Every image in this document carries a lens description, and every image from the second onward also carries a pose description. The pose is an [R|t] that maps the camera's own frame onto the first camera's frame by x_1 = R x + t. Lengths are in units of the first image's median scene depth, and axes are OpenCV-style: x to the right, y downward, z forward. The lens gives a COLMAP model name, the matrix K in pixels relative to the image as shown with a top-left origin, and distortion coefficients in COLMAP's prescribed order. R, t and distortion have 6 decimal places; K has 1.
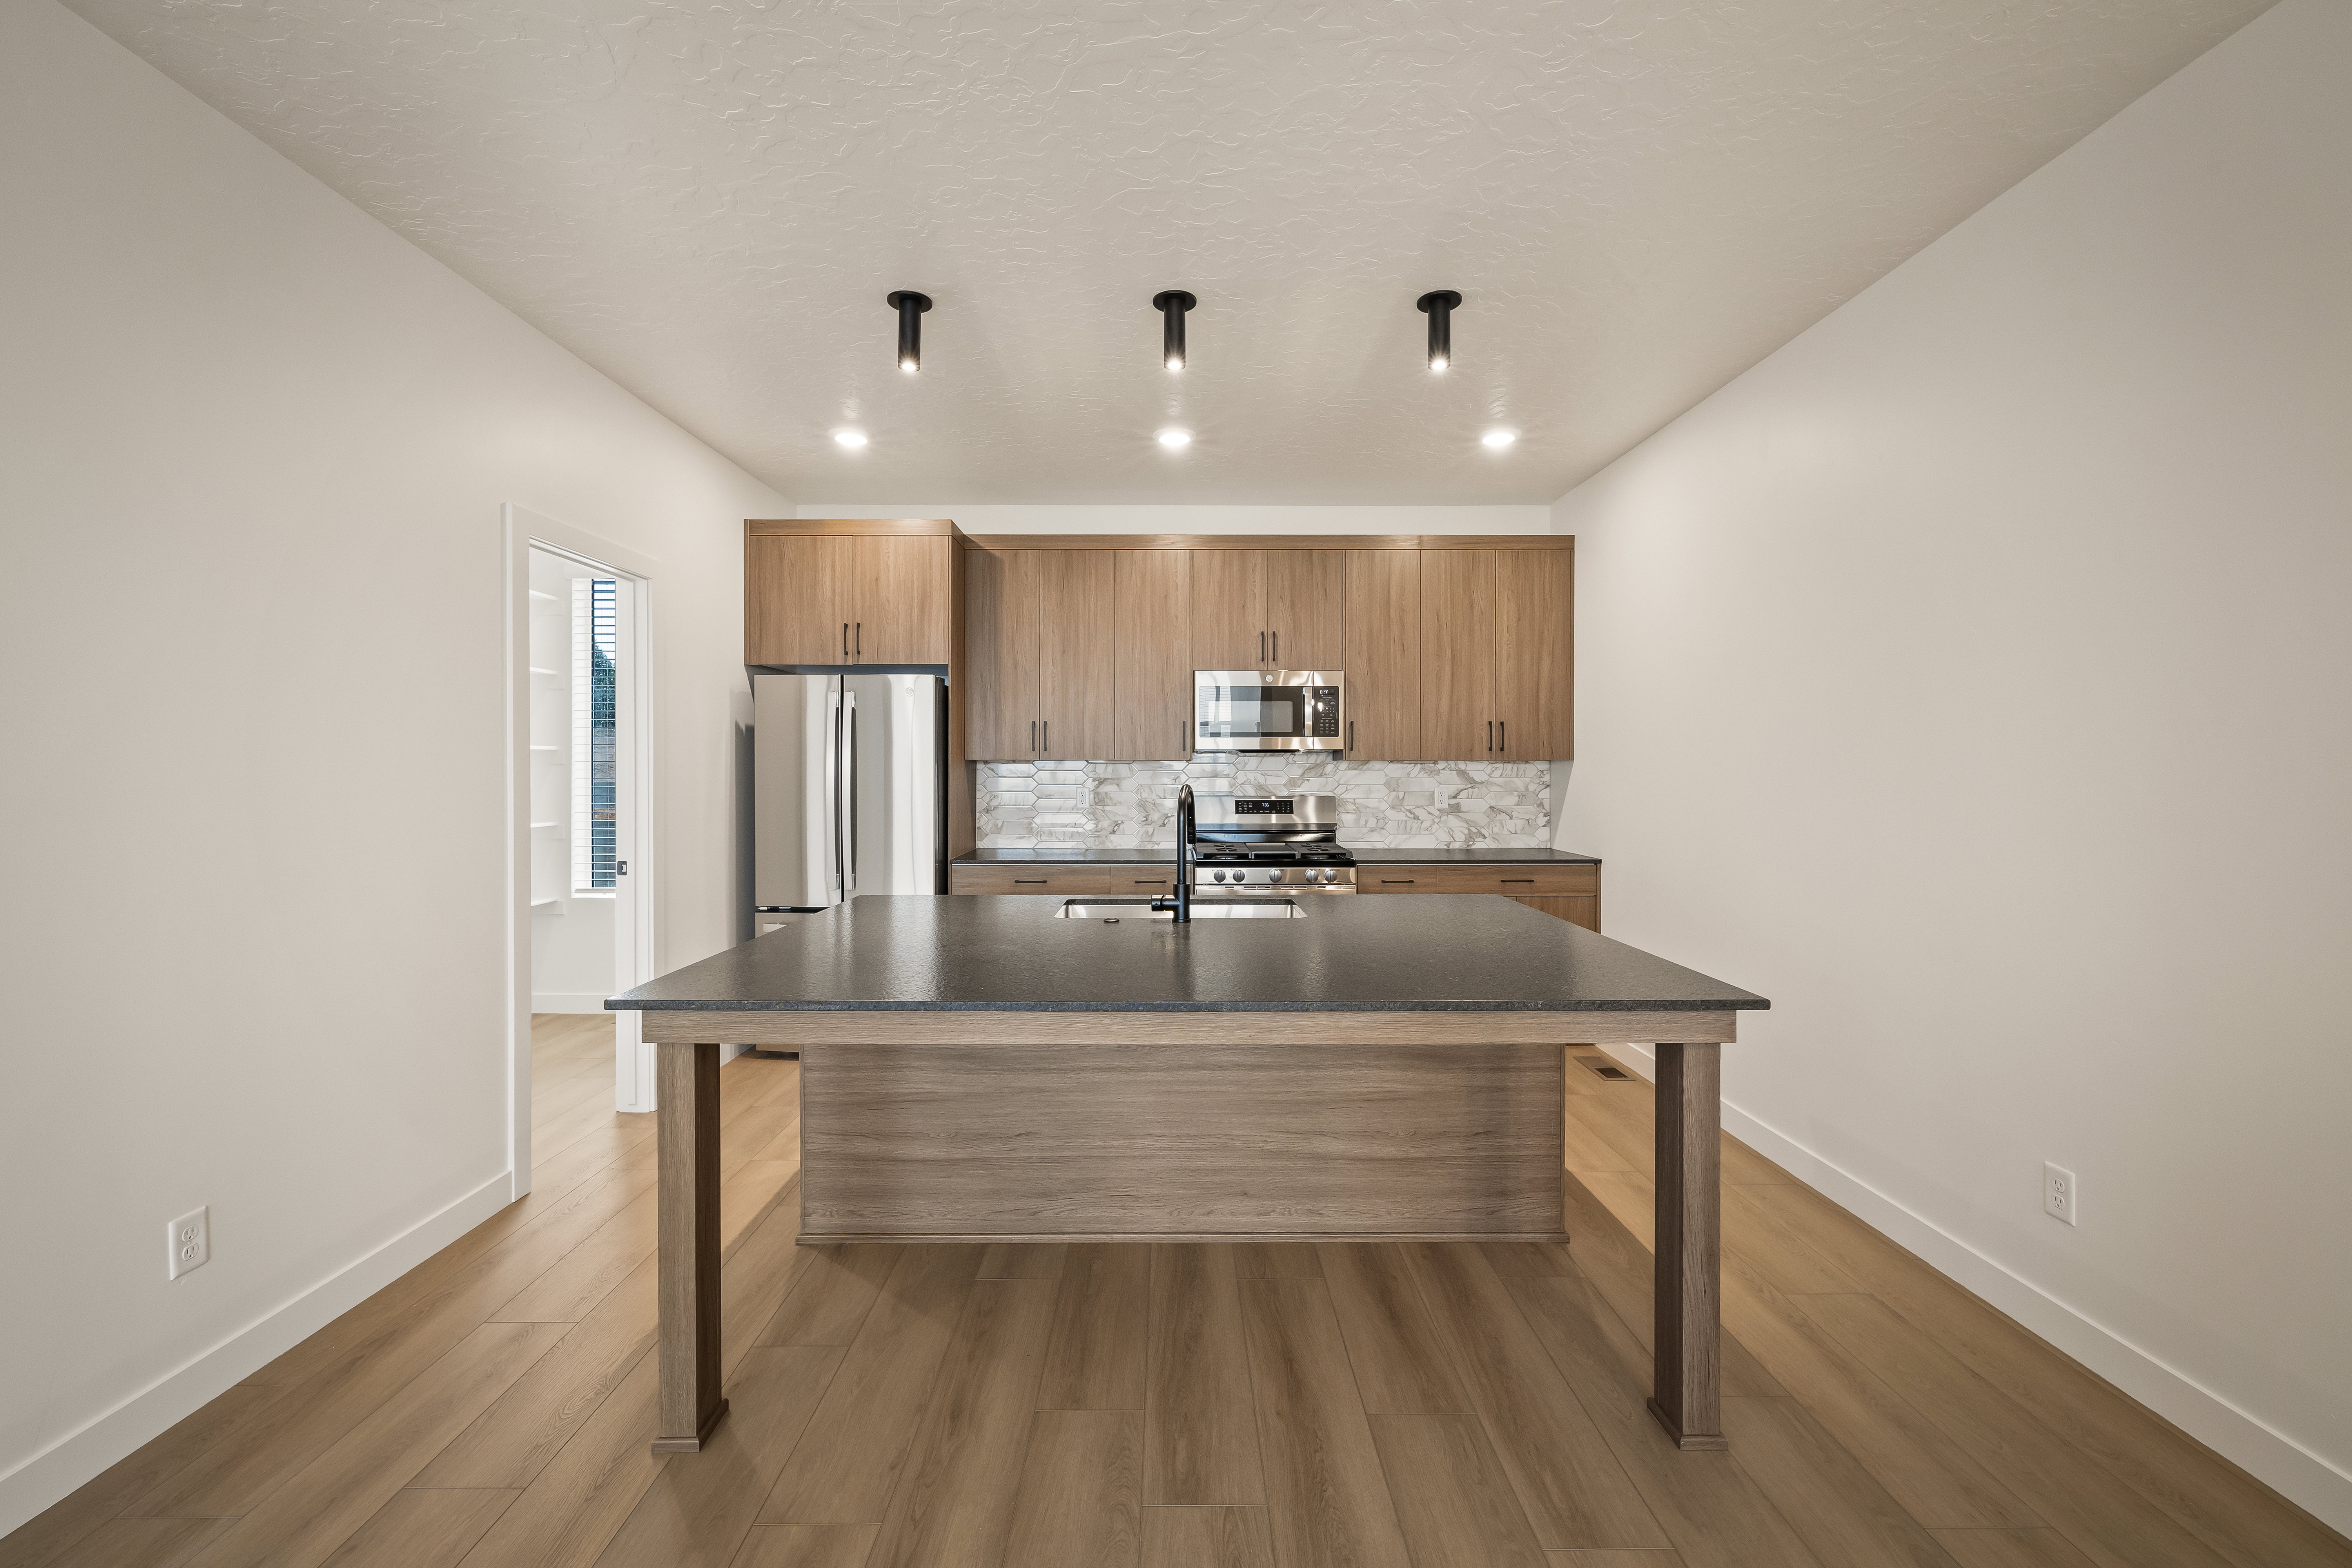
lens RADIAL K [[975.9, 0, 1163.1], [0, 975.9, 787.2], [0, 0, 1]] dist [-0.001616, -0.000167]
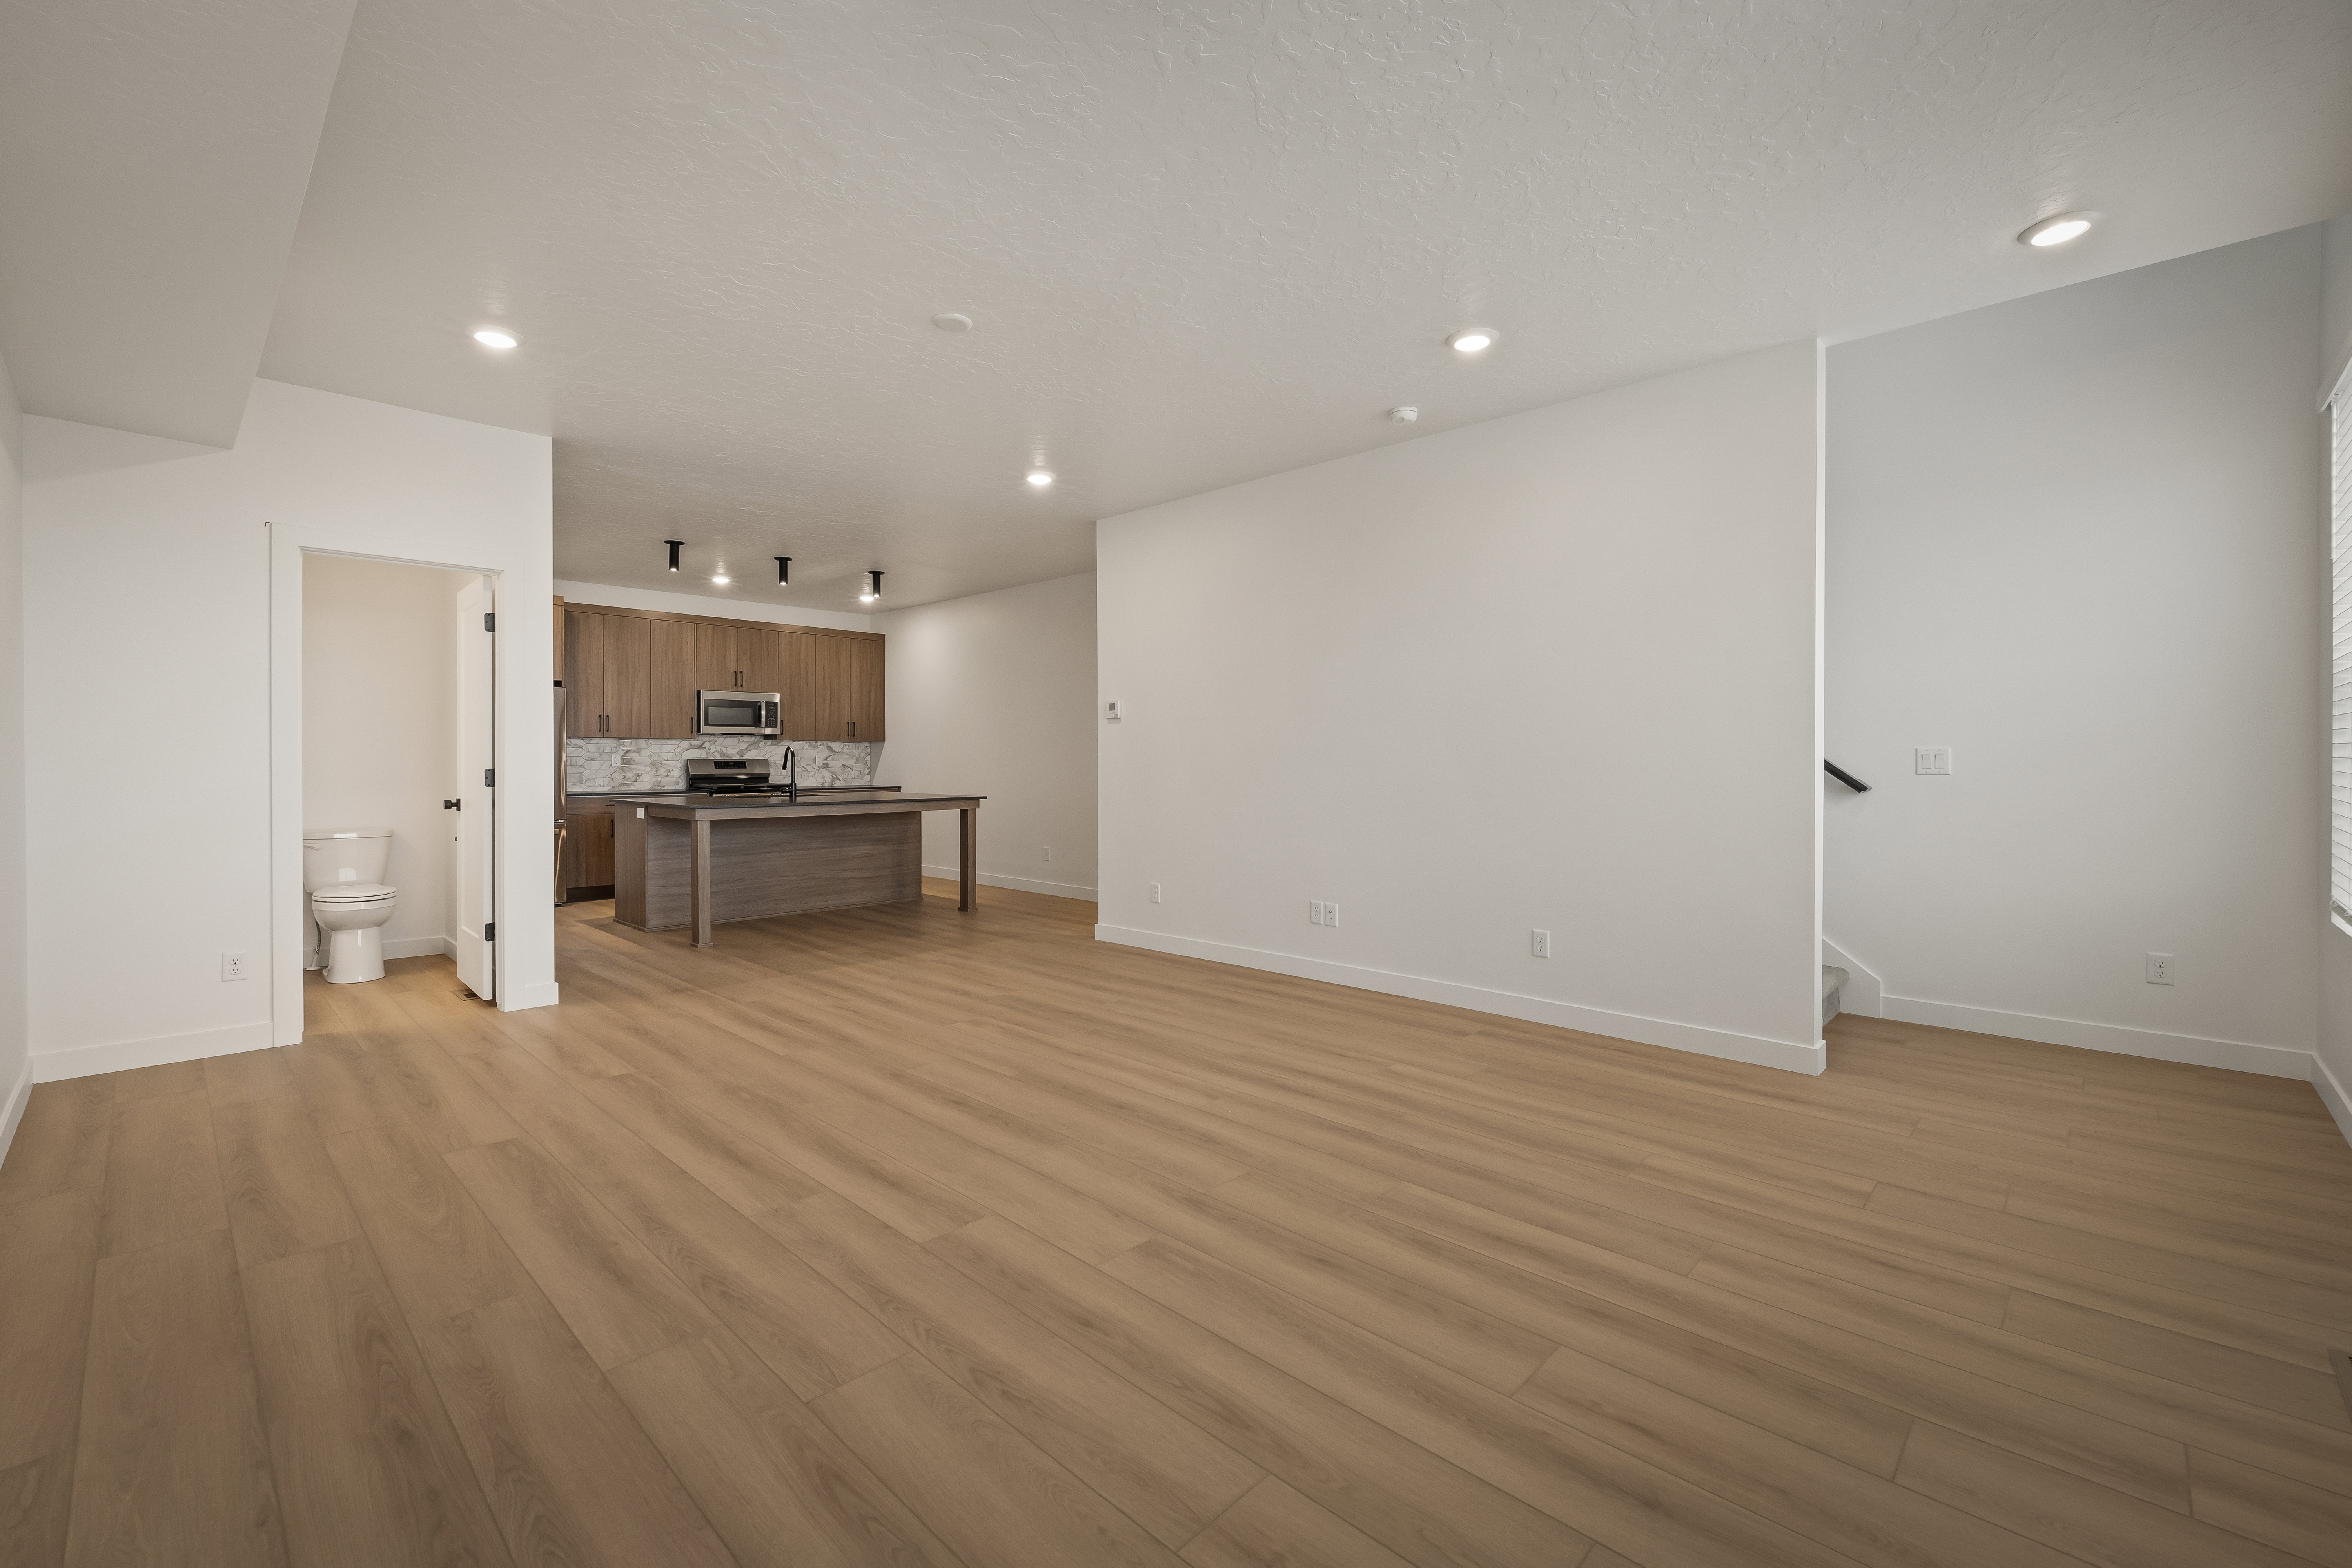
lens RADIAL K [[975.9, 0, 1172.1], [0, 975.9, 776.1], [0, 0, 1]] dist [-0.001616, -0.000167]
pose [[0.690818, -0.013228, 0.722907, -0.673396], [0.015688, 0.999871, 0.003304, 0.050439], [-0.722858, 0.009058, 0.690937, -0.898408]]
